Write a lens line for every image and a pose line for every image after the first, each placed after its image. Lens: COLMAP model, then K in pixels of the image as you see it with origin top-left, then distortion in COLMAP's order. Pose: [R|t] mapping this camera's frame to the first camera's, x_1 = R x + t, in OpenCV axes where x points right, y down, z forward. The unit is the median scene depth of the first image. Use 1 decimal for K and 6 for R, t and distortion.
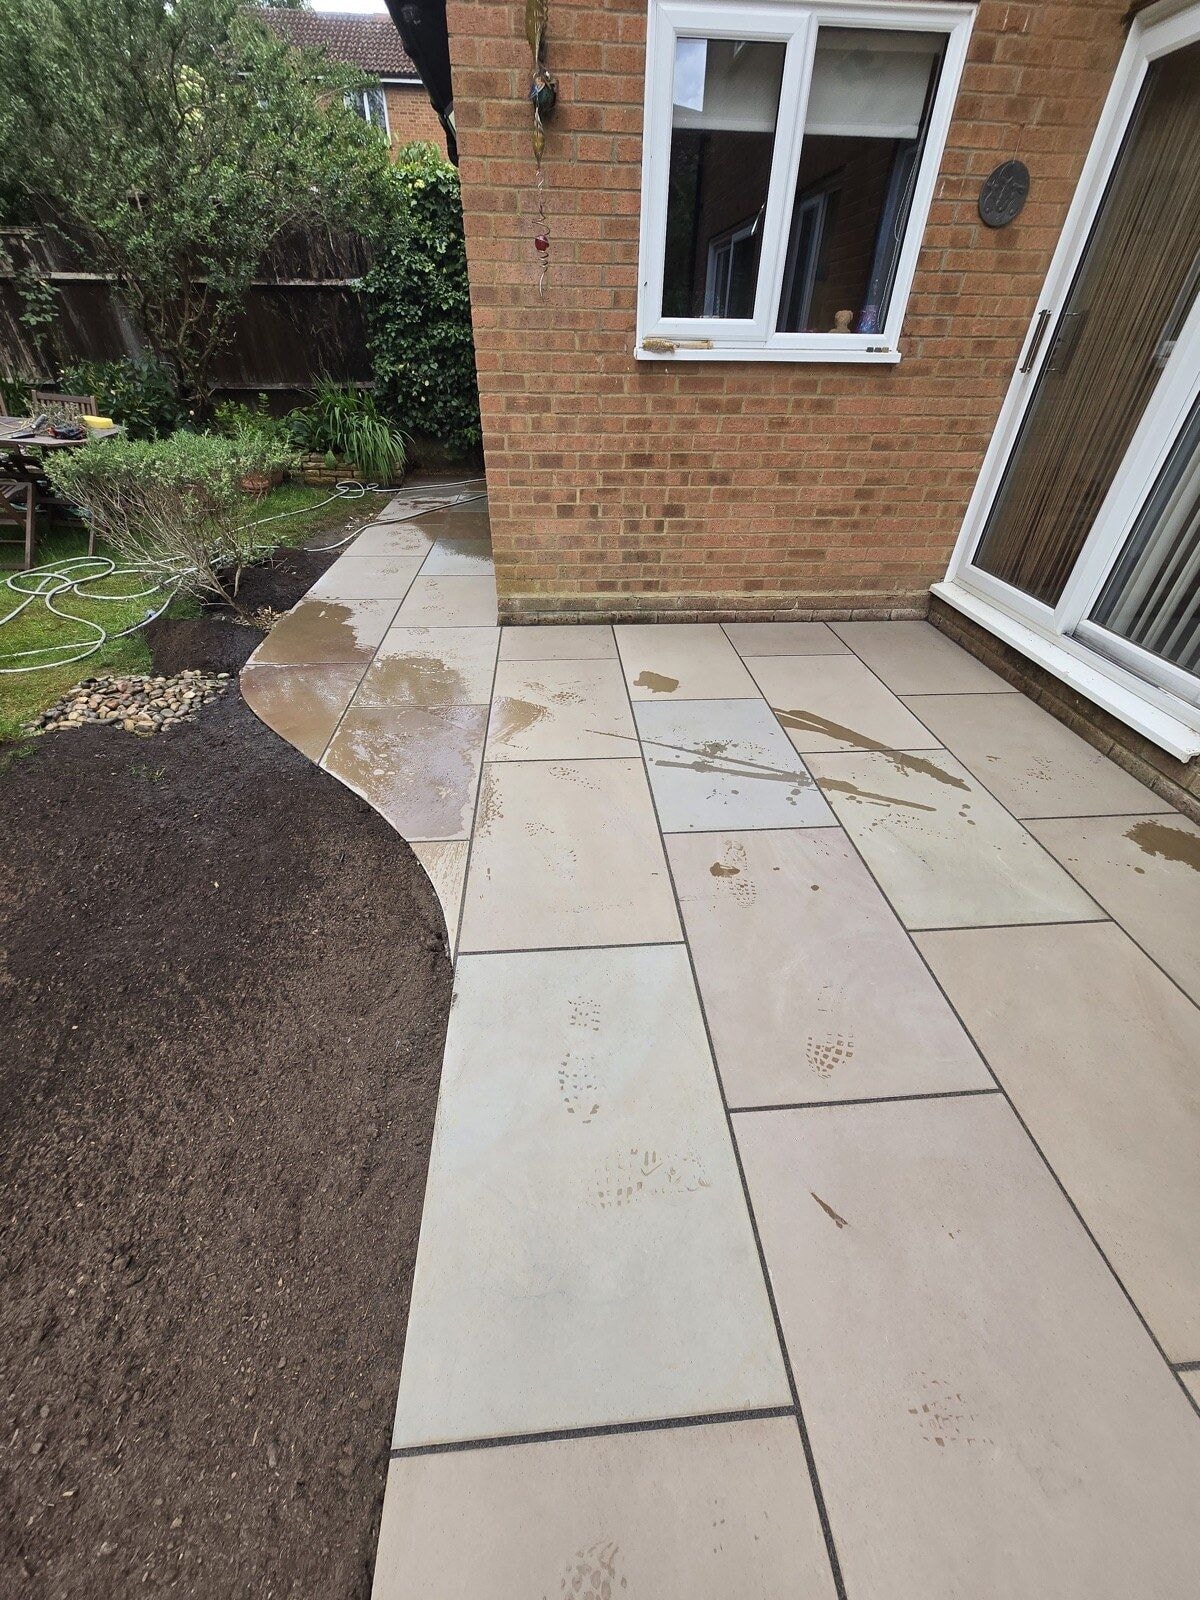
lens RADIAL K [[625.6, 0, 603.1], [0, 625.6, 800.2], [0, 0, 1]] dist [-0.001232, -0.000246]
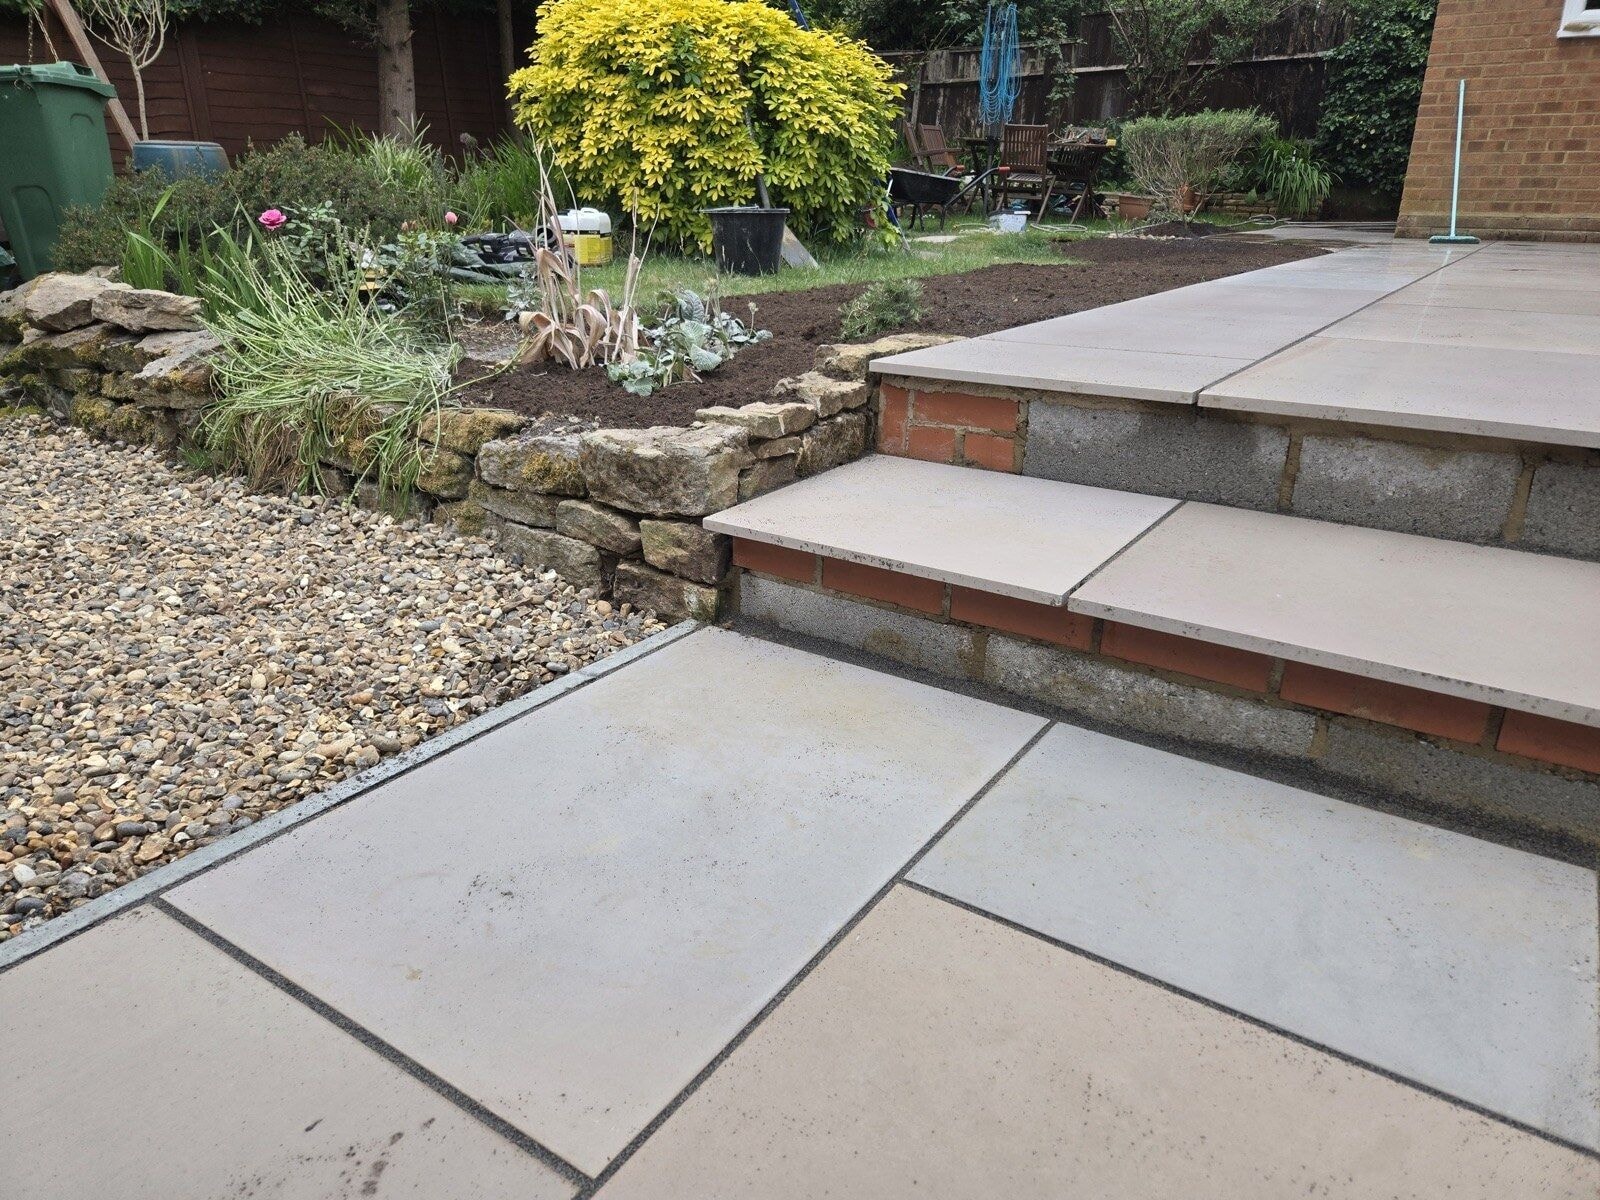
lens RADIAL K [[1069.4, 0, 790.1], [0, 1069.4, 599.1], [0, 0, 1]] dist [0.072971, -0.057996]
pose [[0.778538, 0.211428, -0.590912, 0.396513], [-0.371071, 0.914415, -0.161717, 1.382434], [0.506147, 0.345173, 0.790361, -1.287325]]
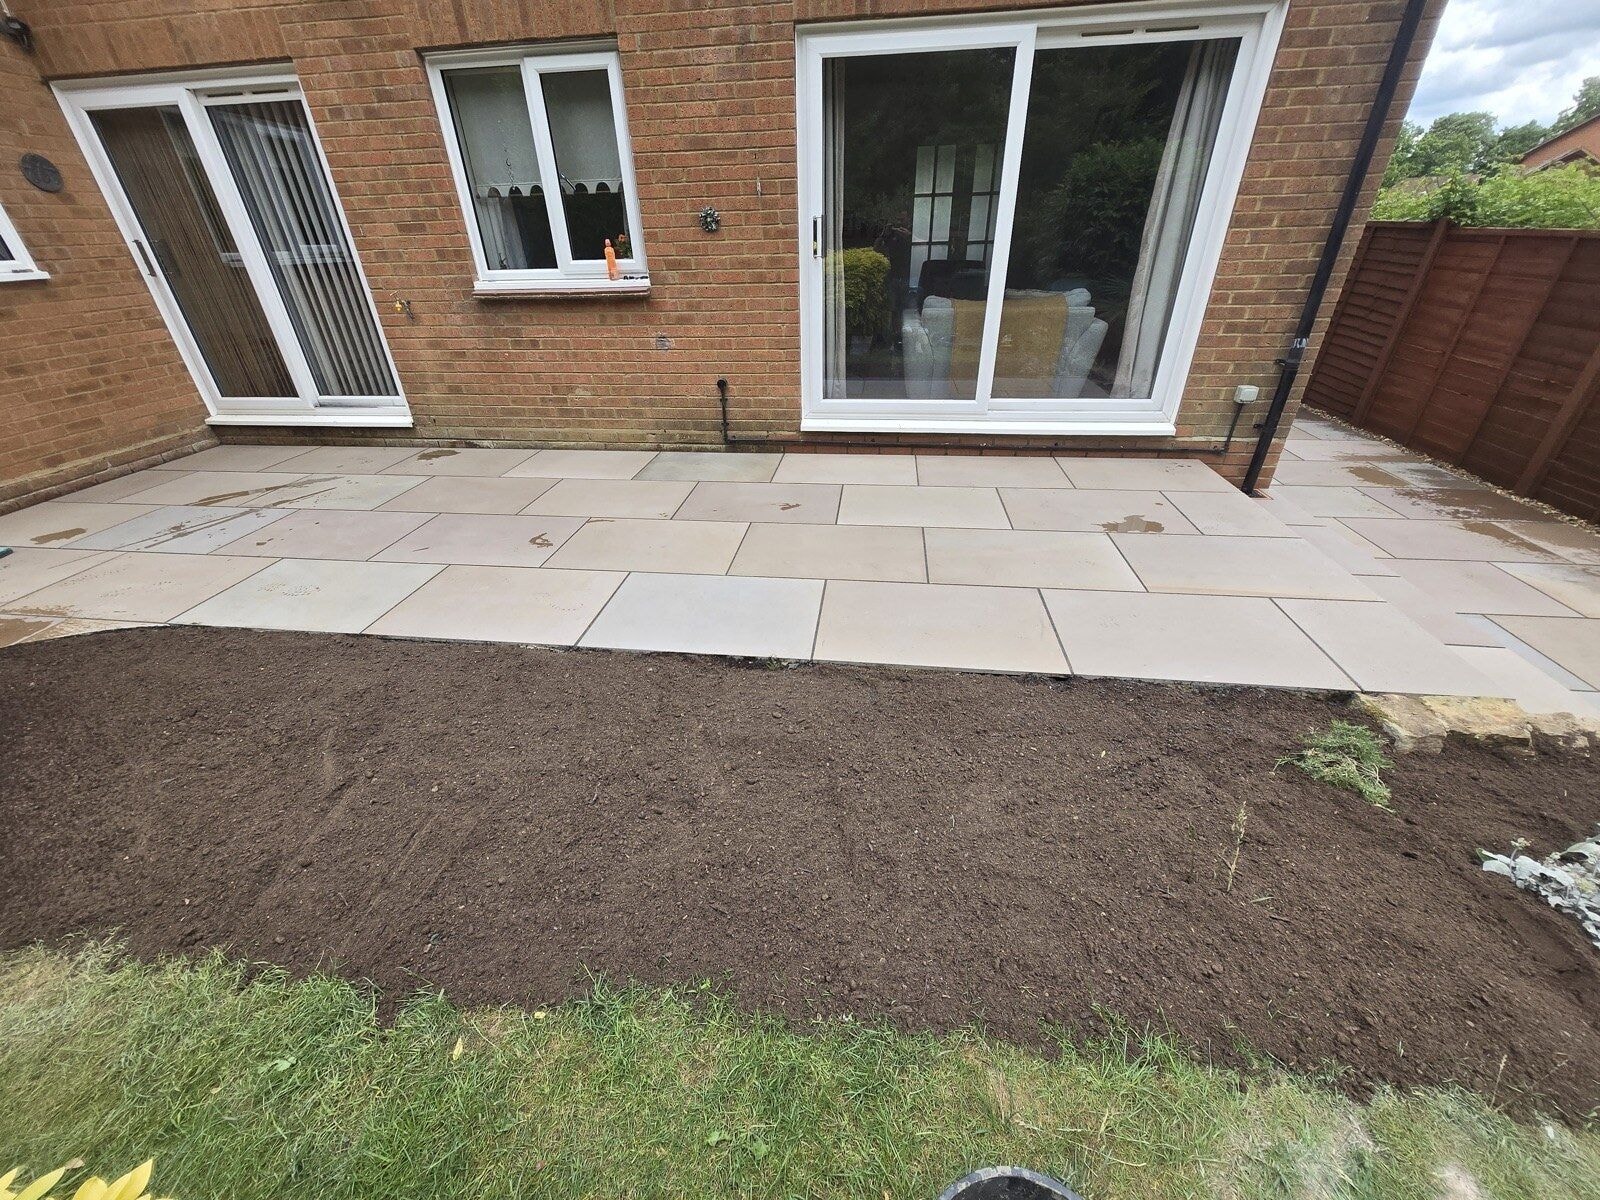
lens RADIAL K [[625.6, 0, 795.0], [0, 625.6, 598.8], [0, 0, 1]] dist [-0.001232, -0.000246]
pose [[0.208955, -0.513684, 0.832146, -0.649171], [0.608502, 0.734428, 0.300565, 0.380940], [-0.765547, 0.443558, 0.466041, -0.550240]]
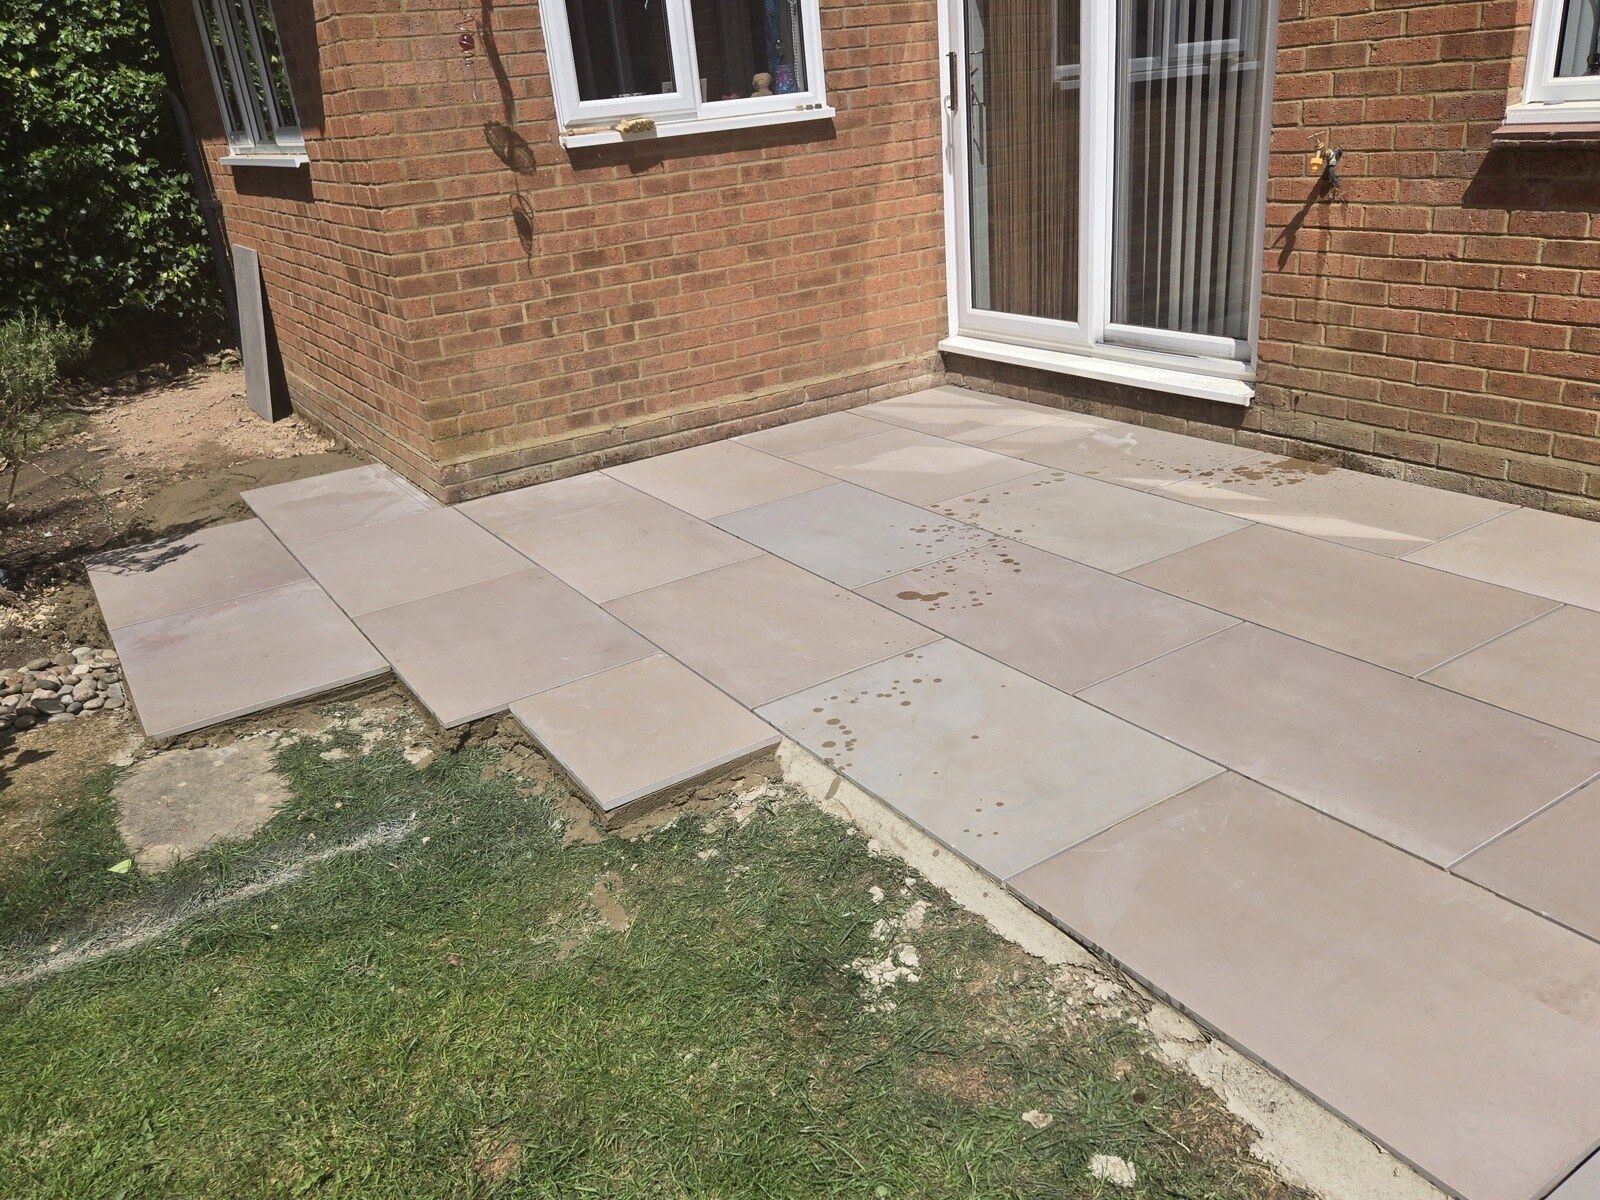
lens RADIAL K [[1241.8, 0, 810.7], [0, 1241.8, 616.3], [0, 0, 1]] dist [0.091368, -0.056779]
pose [[0.872862, -0.272914, 0.404512, -0.467942], [0.366403, 0.914053, -0.173941, 0.255748], [-0.322274, 0.300041, 0.897839, -0.392667]]
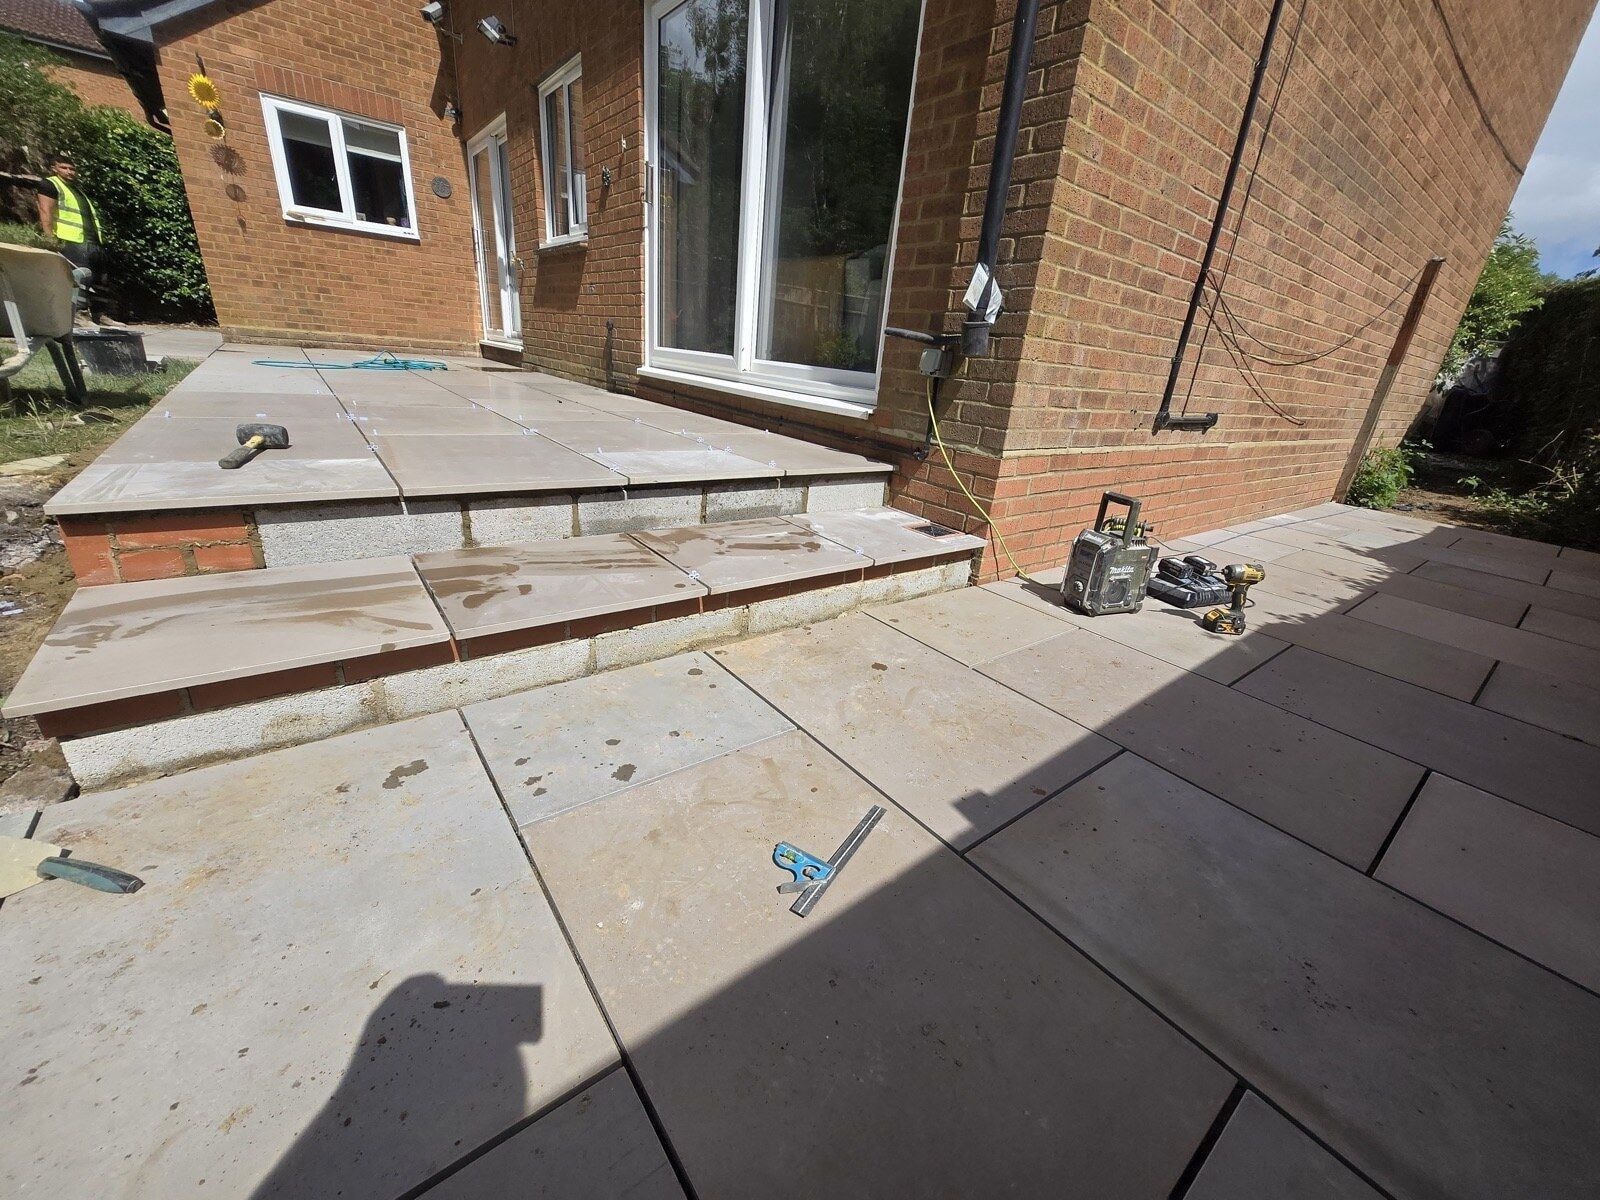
lens RADIAL K [[625.6, 0, 803.1], [0, 625.6, 606.7], [0, 0, 1]] dist [-0.001232, -0.000246]
pose [[0.834360, -0.154455, 0.529138, 0.191478], [0.268499, 0.952241, -0.145418, 1.372773], [-0.481406, 0.263404, 0.835982, -1.340815]]
